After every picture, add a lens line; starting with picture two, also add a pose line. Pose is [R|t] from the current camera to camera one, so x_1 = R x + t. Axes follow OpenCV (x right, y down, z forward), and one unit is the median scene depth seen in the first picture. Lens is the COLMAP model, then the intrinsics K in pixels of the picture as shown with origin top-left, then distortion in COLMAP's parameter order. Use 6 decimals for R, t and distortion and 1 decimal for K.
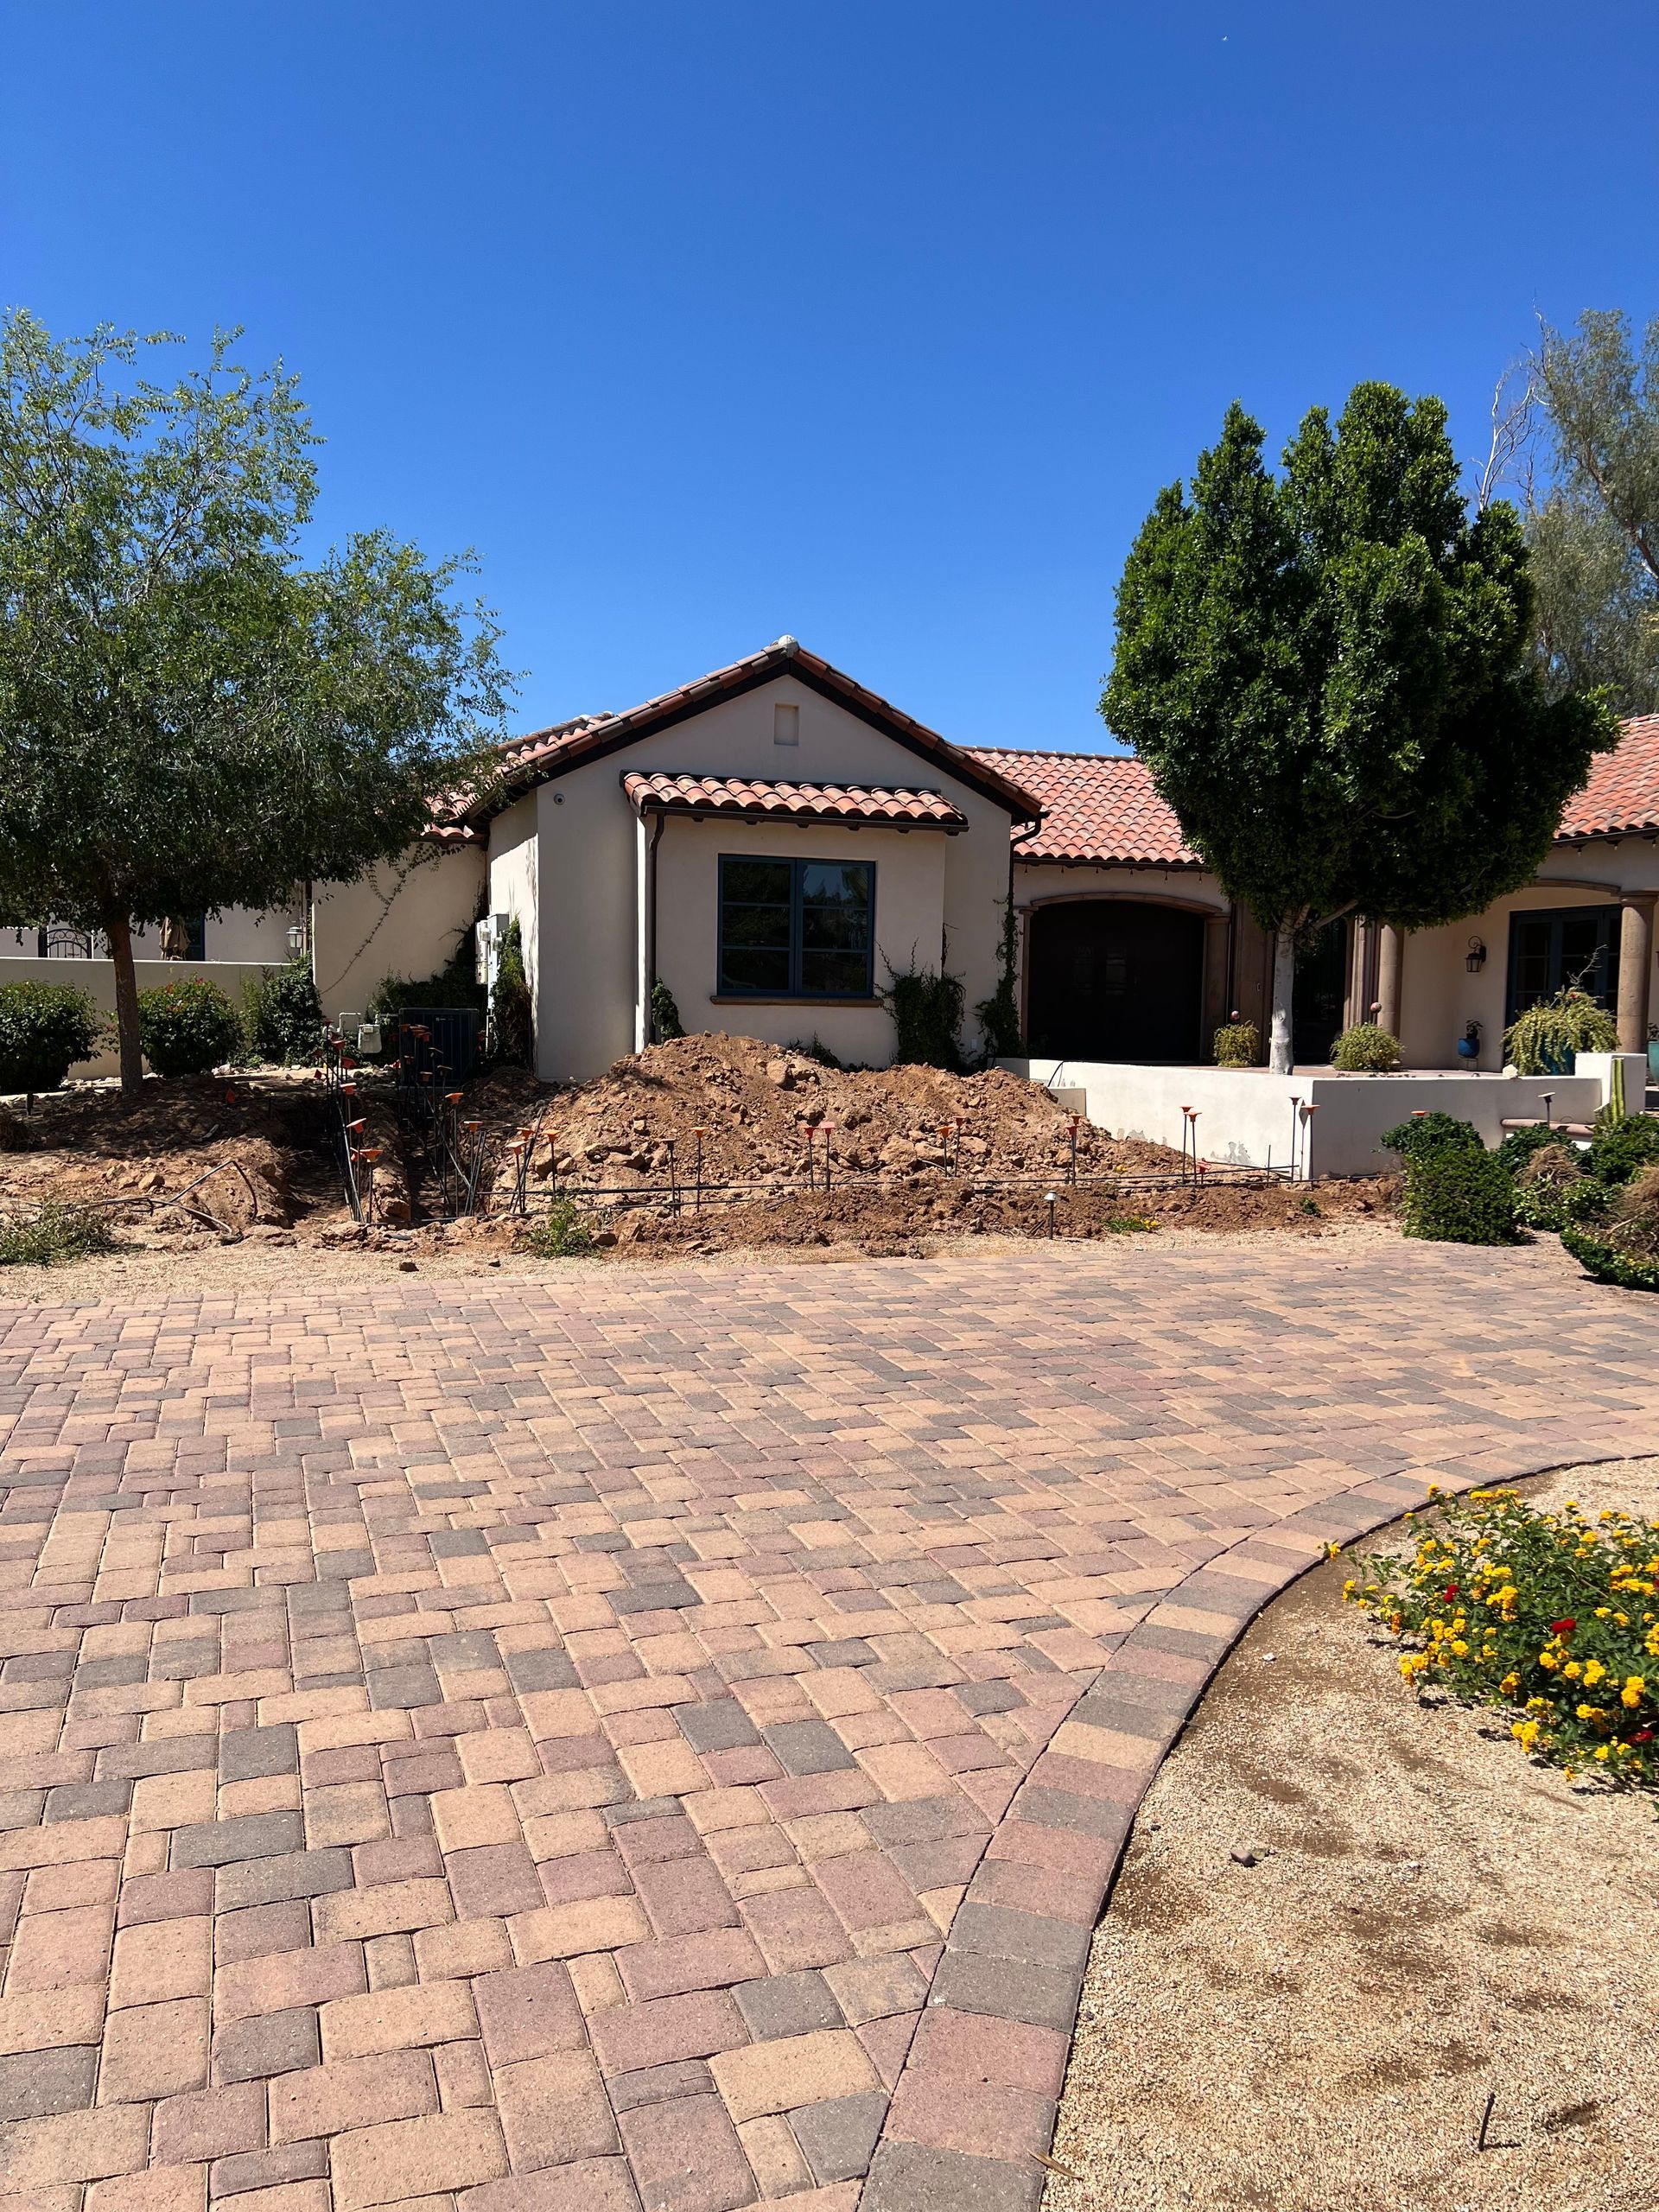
lens RADIAL K [[1676.7, 0, 813.0], [0, 1676.7, 1115.5], [0, 0, 1]] dist [0.080415, -0.081145]
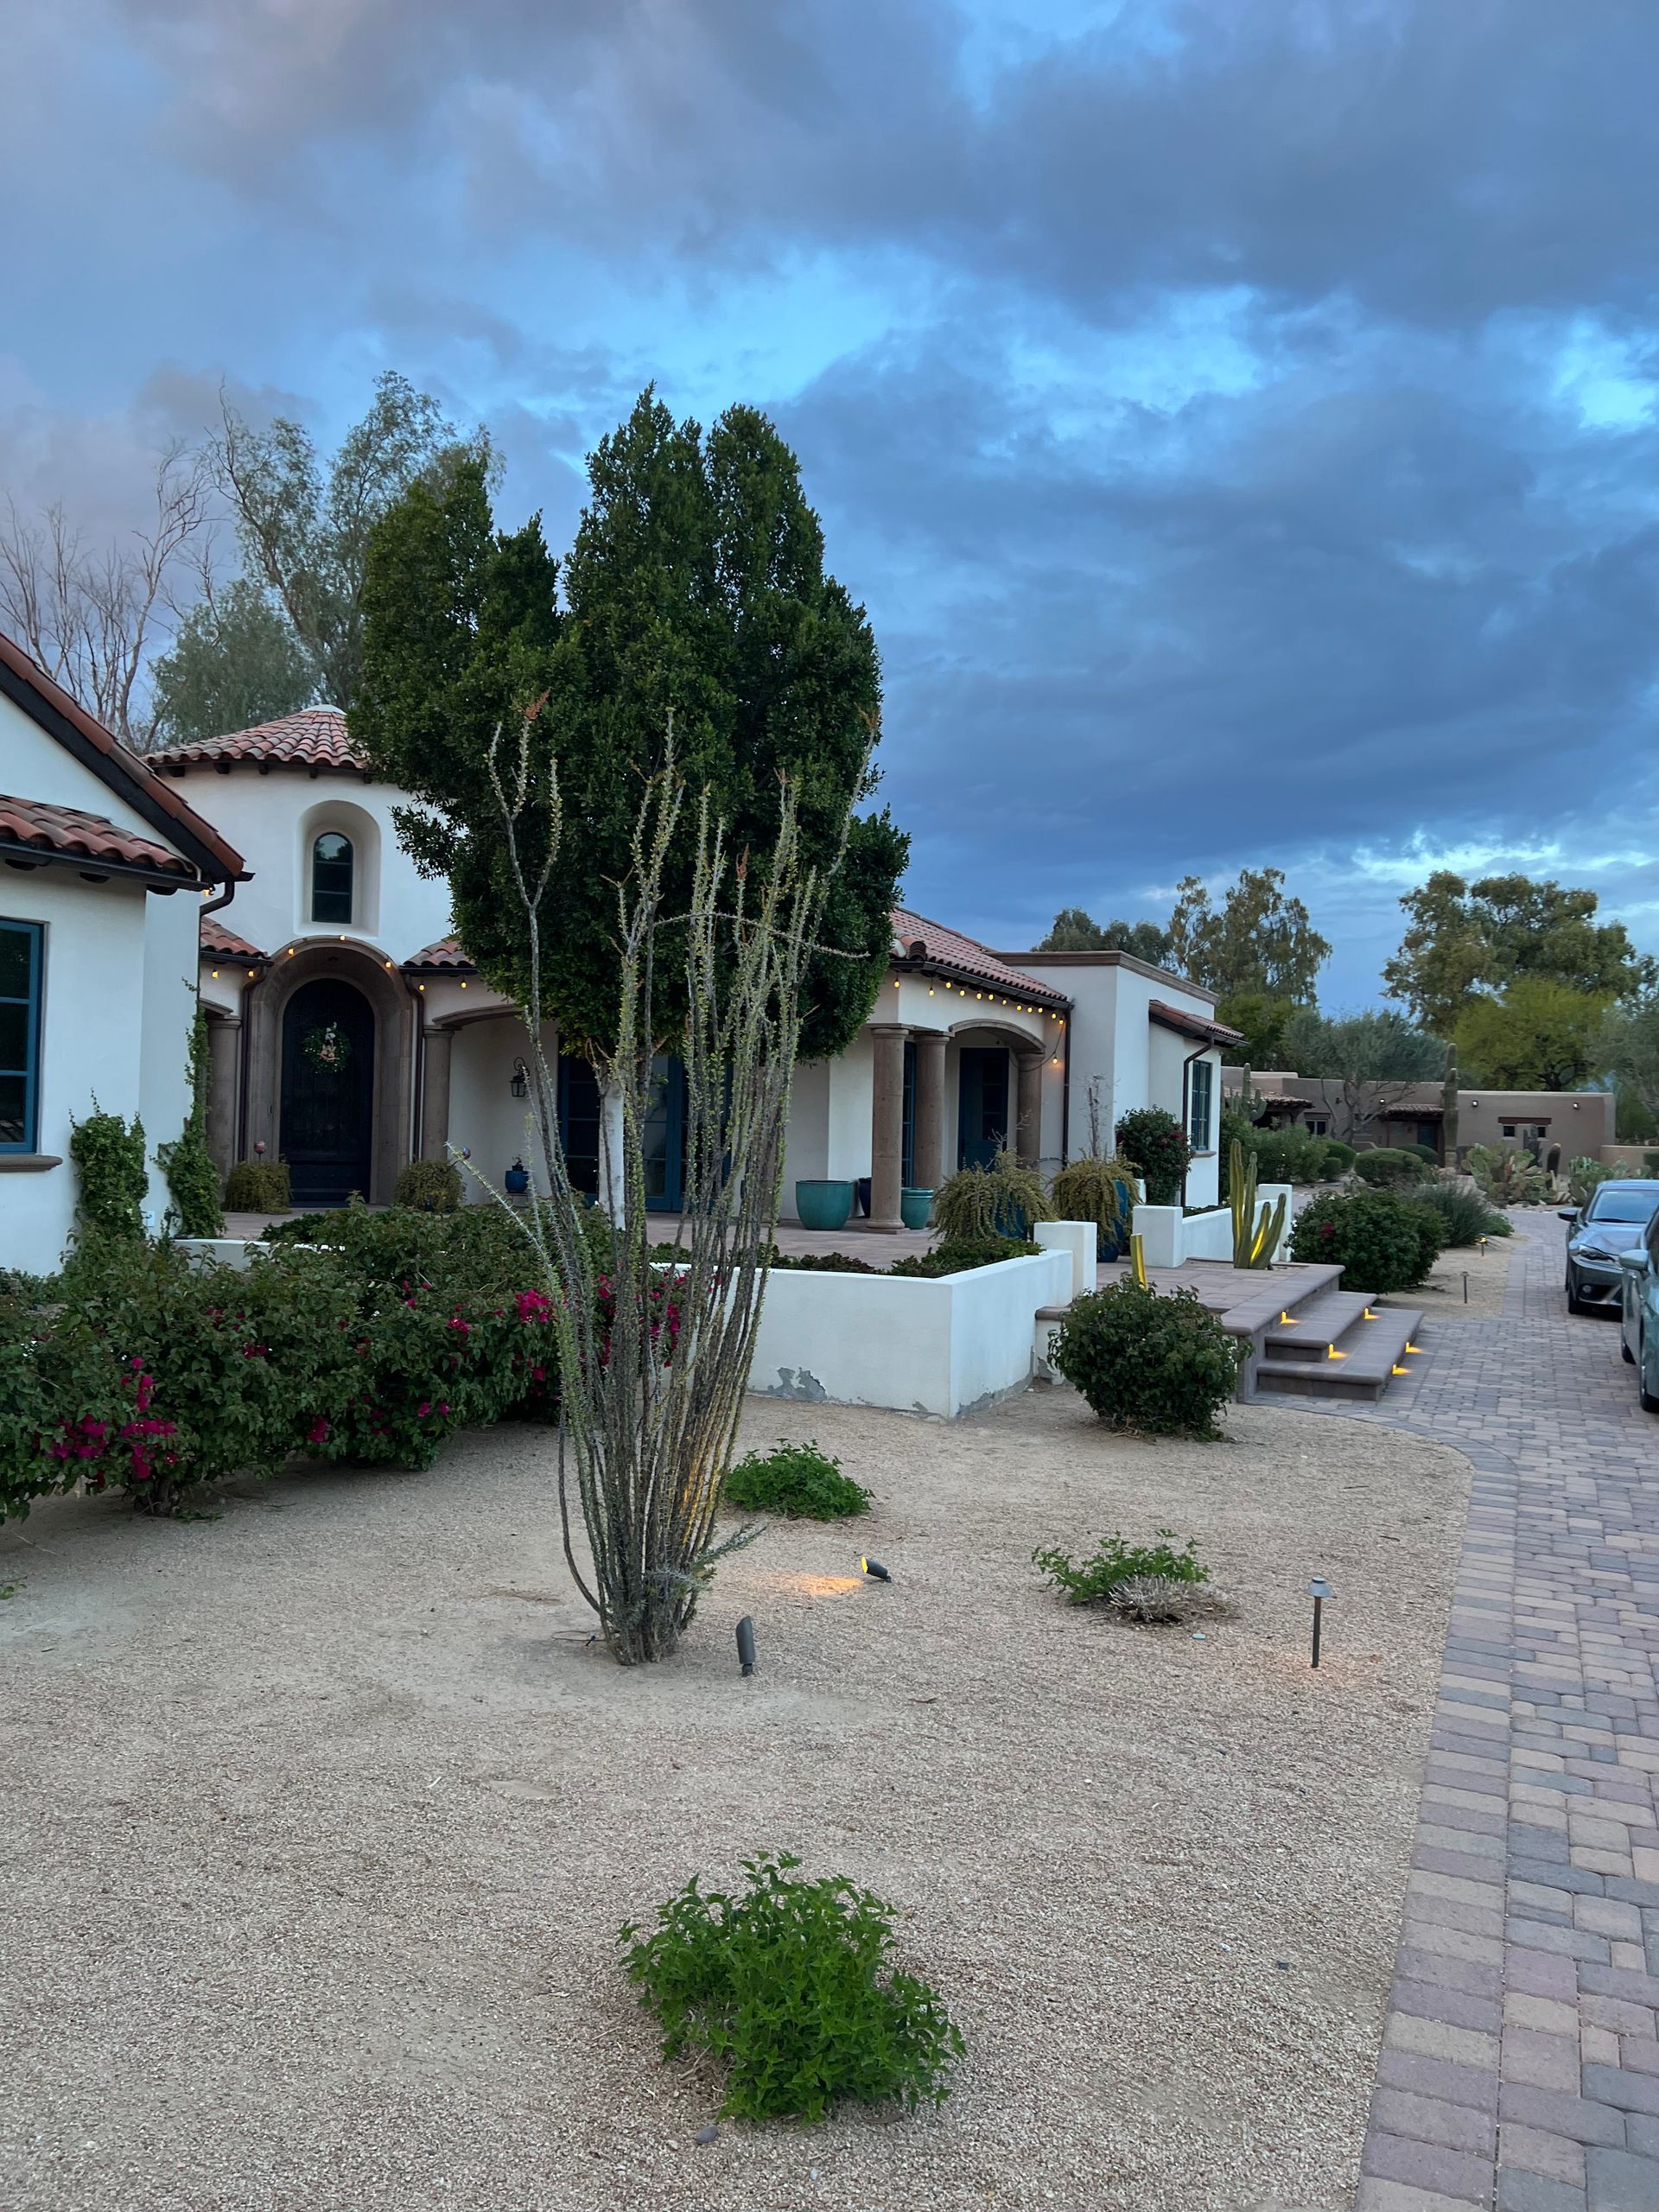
lens RADIAL K [[1676.7, 0, 809.4], [0, 1676.7, 1092.4], [0, 0, 1]] dist [0.080415, -0.081145]
pose [[0.683933, 0.018362, 0.729314, -0.214802], [0.024950, 0.998510, -0.048536, -0.056359], [-0.729118, 0.051392, 0.682455, 0.392838]]
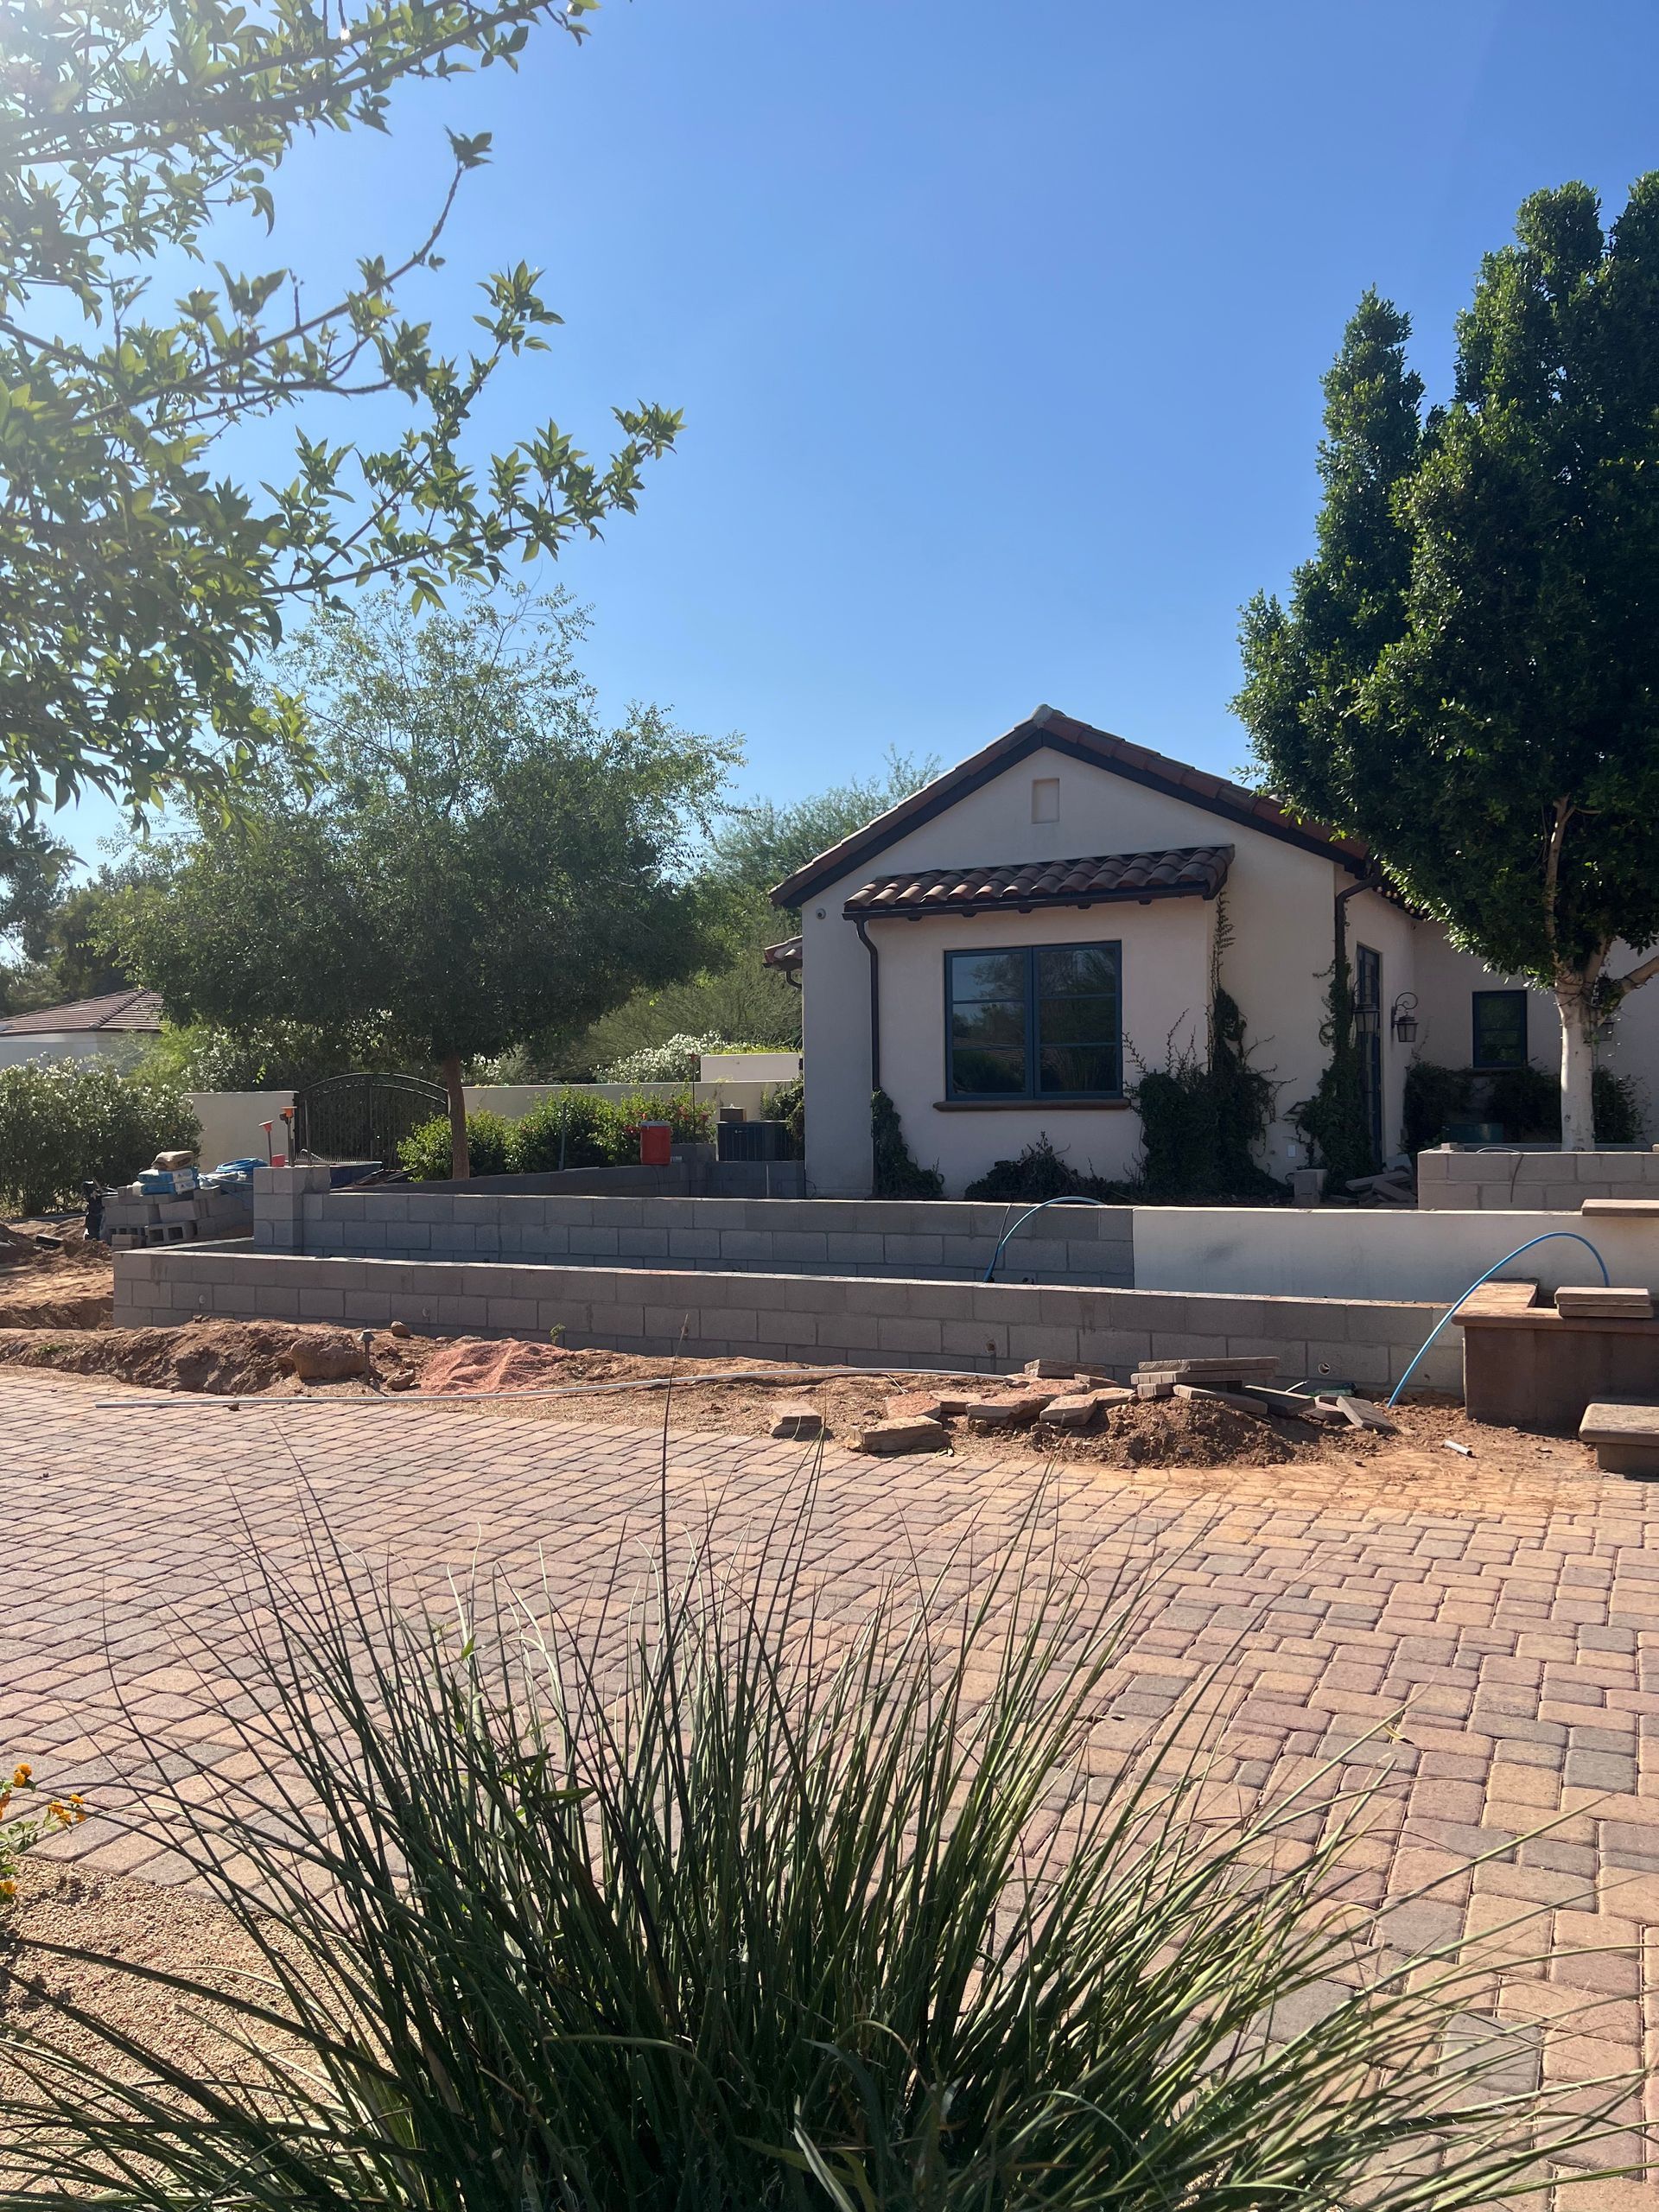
lens RADIAL K [[1663.8, 0, 830.9], [0, 1663.8, 1094.6], [0, 0, 1]] dist [0.055495, -0.067732]
pose [[0.699108, -0.031742, -0.714311, 0.537345], [-0.019935, 0.997761, -0.063848, -0.015316], [0.714738, 0.058876, 0.696910, 0.302525]]
